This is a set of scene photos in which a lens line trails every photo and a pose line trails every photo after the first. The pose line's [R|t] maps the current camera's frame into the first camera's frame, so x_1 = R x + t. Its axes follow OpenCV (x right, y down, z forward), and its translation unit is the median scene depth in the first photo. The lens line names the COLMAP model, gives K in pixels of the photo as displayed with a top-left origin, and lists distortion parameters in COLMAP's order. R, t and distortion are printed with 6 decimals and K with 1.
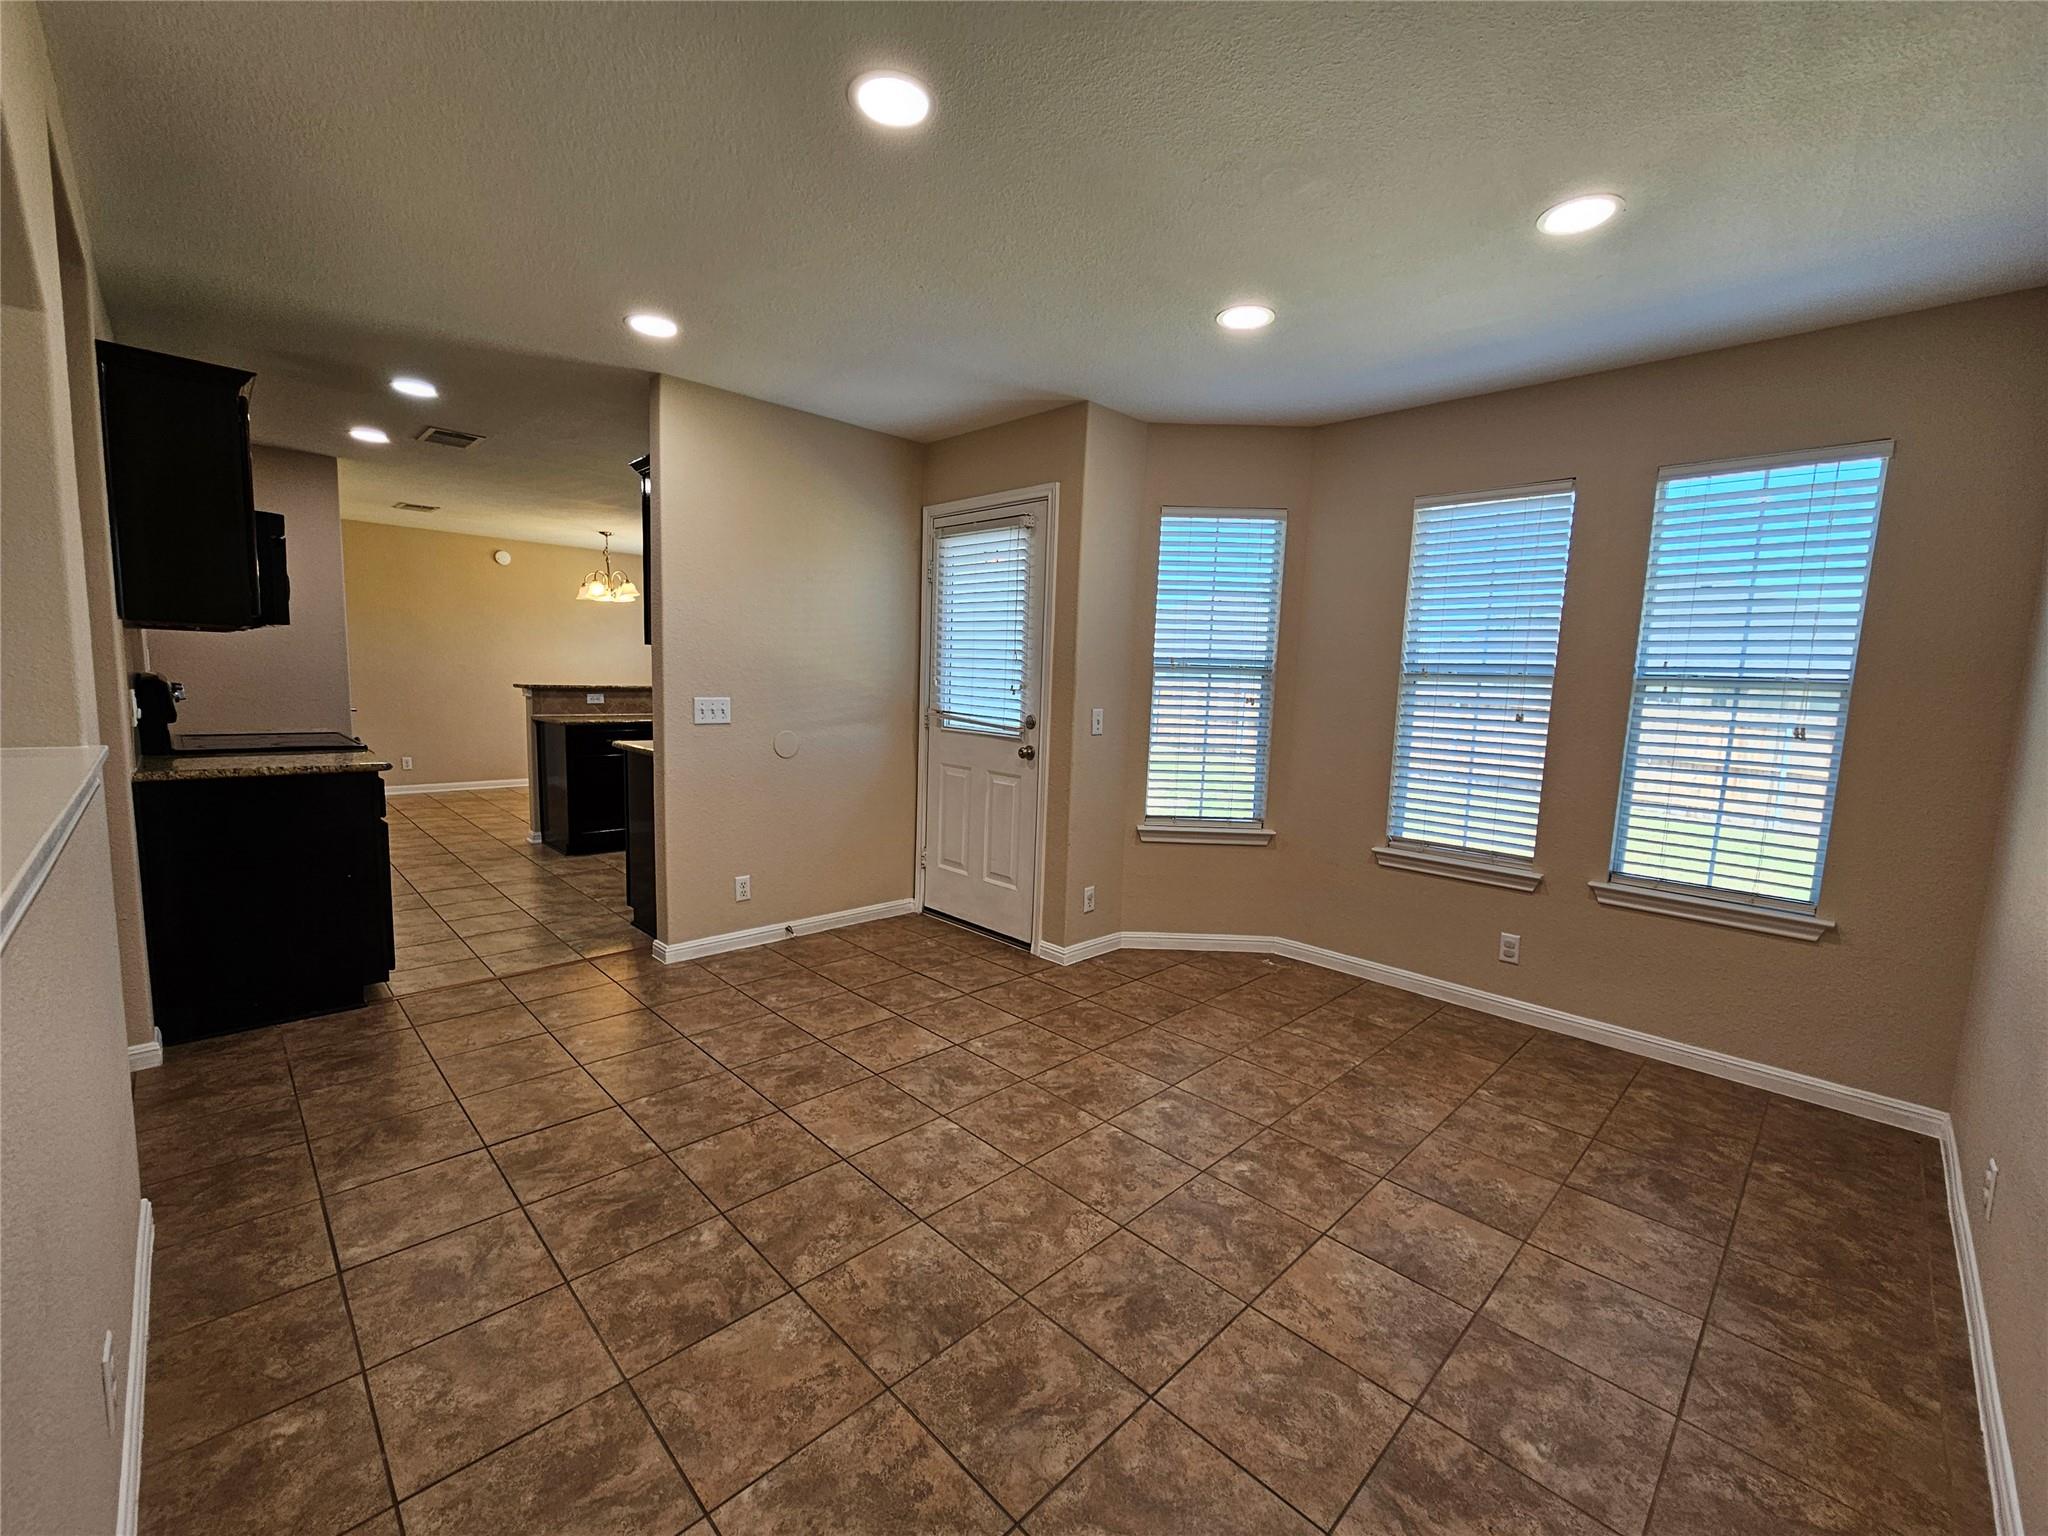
lens RADIAL K [[843.6, 0, 1022.7], [0, 843.6, 773.8], [0, 0, 1]] dist [-0.003101, 0.001167]
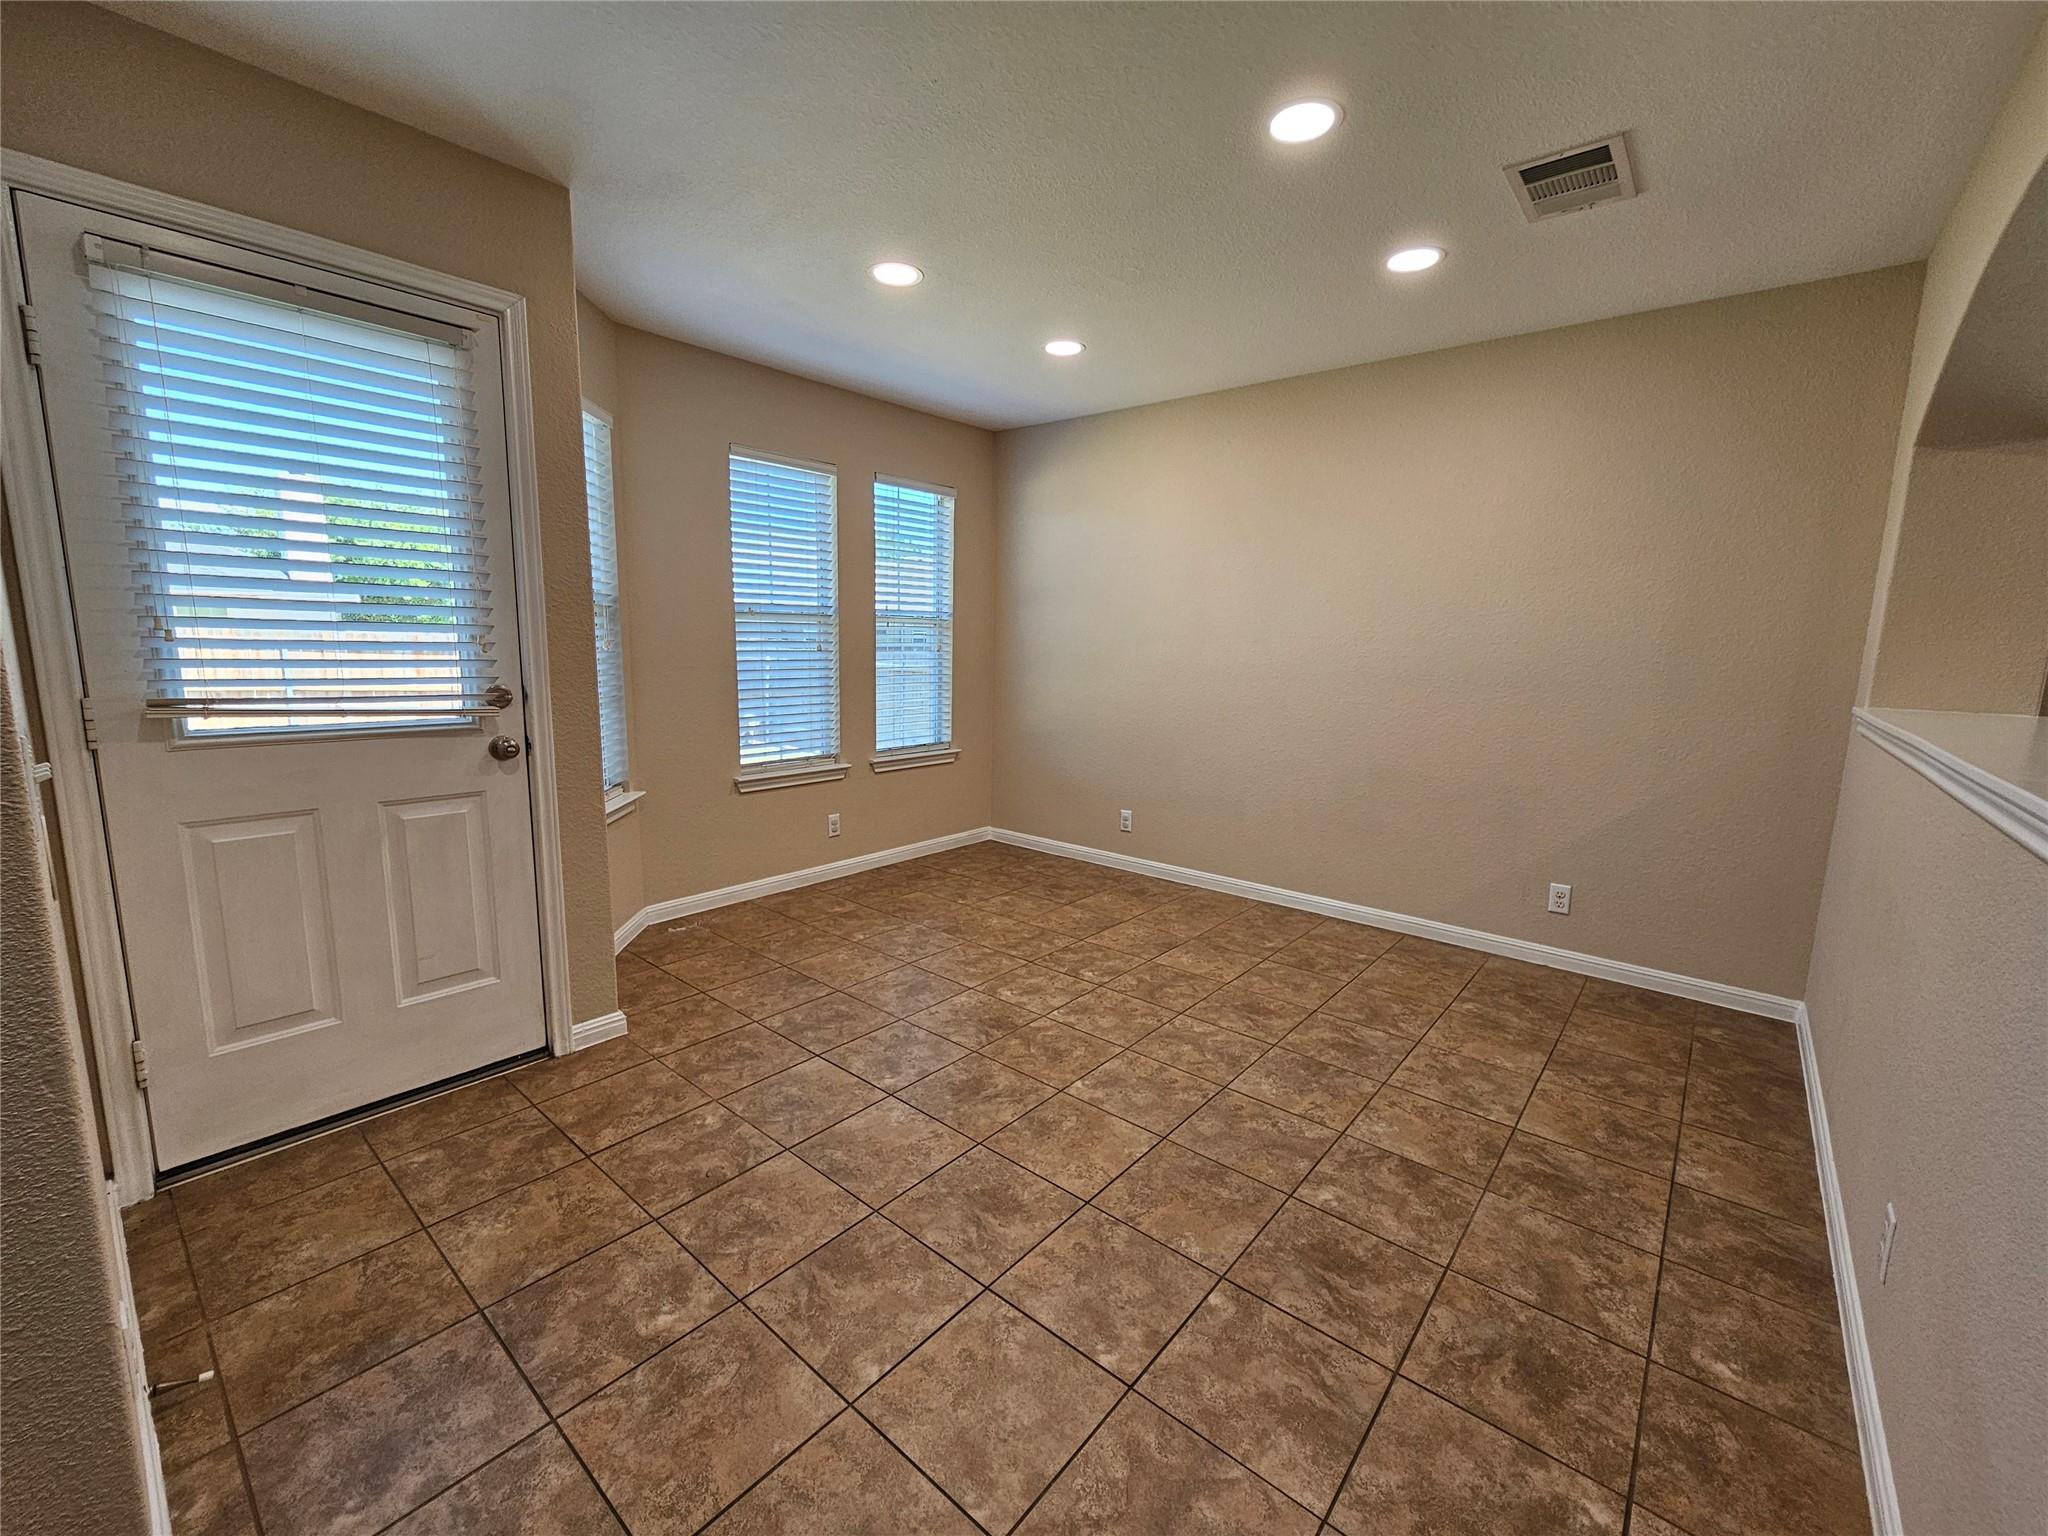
lens RADIAL K [[843.6, 0, 1022.7], [0, 843.6, 773.8], [0, 0, 1]] dist [-0.003101, 0.001167]
pose [[-0.091285, -0.195347, 0.976477, -0.890605], [0.091361, 0.974792, 0.203550, -0.138232], [-0.991625, 0.107793, -0.071137, 0.992231]]
